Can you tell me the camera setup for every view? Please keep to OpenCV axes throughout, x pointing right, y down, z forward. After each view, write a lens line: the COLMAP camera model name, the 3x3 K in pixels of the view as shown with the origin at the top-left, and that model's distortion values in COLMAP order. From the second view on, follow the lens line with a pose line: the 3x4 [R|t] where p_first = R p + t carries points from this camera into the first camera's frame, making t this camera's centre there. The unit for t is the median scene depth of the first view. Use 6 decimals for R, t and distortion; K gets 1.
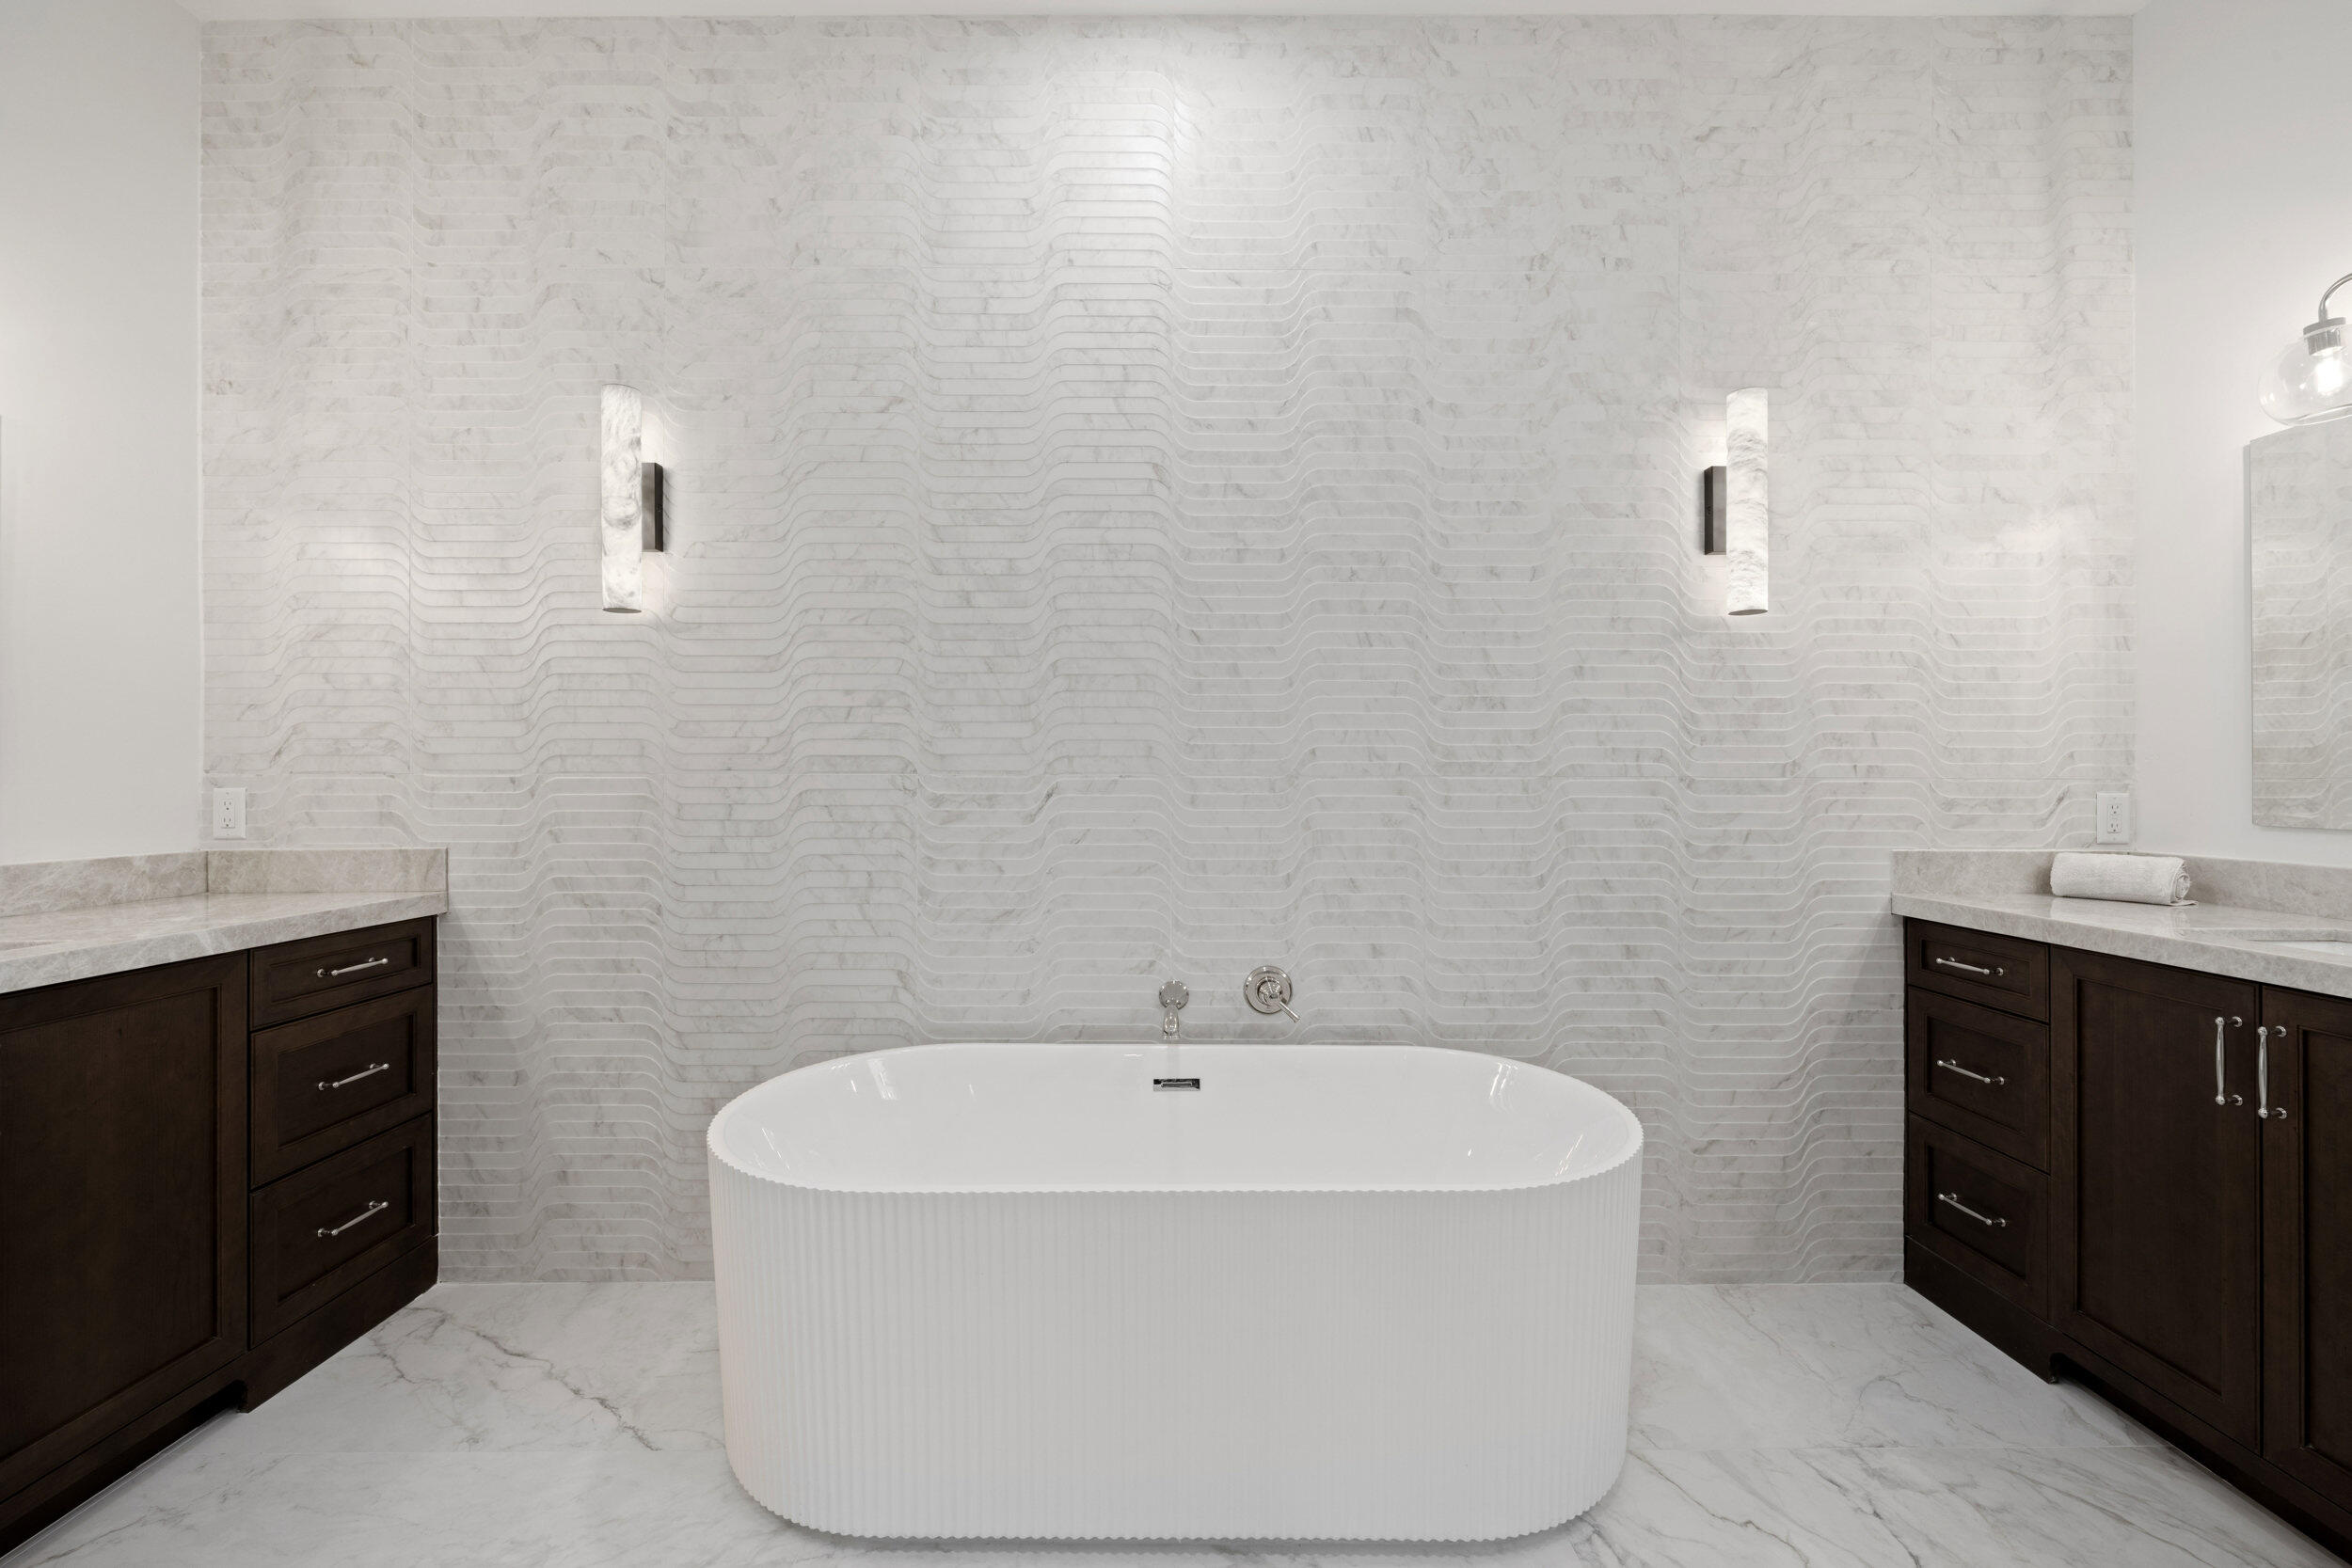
lens RADIAL K [[982.2, 0, 1173.9], [0, 982.2, 780.1], [0, 0, 1]] dist [-0.000012, 0.000647]
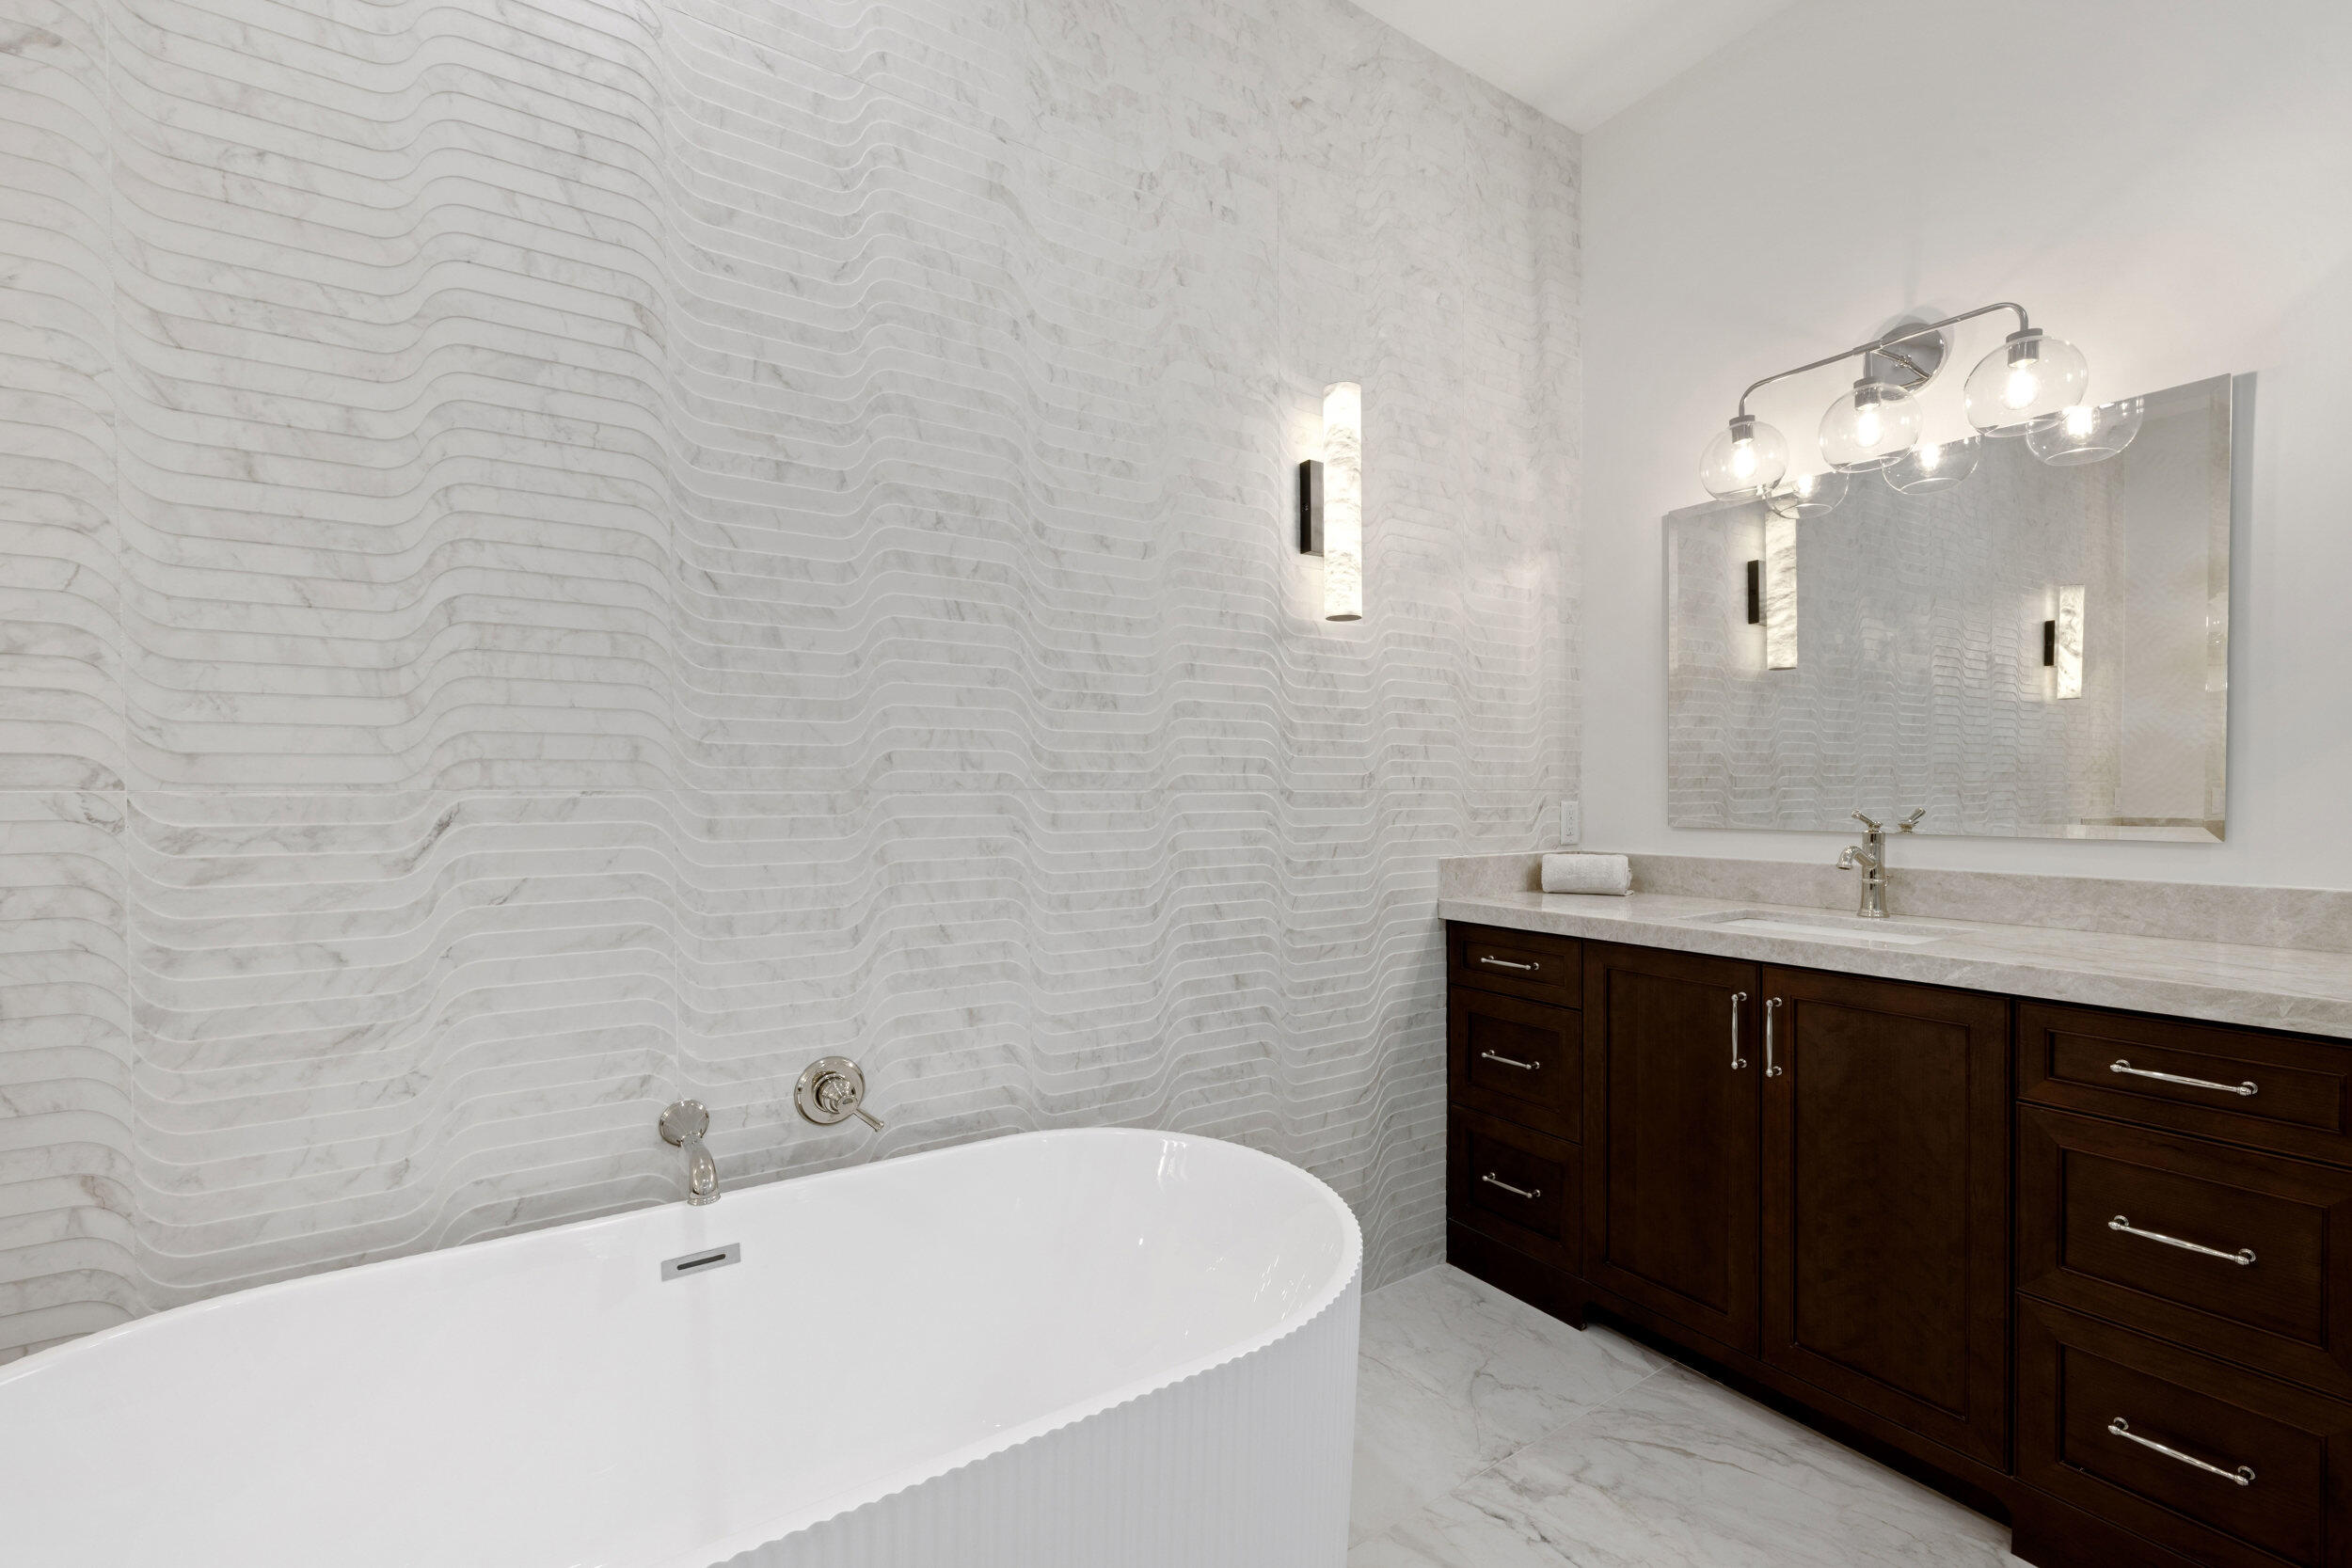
lens RADIAL K [[996.0, 0, 1178.2], [0, 996.0, 812.5], [0, 0, 1]] dist [-0.000564, 0.000735]
pose [[0.836248, -0.017044, 0.548087, -0.085993], [0.006995, 0.999767, 0.020418, -0.001249], [-0.548307, -0.013241, 0.836172, 0.259874]]
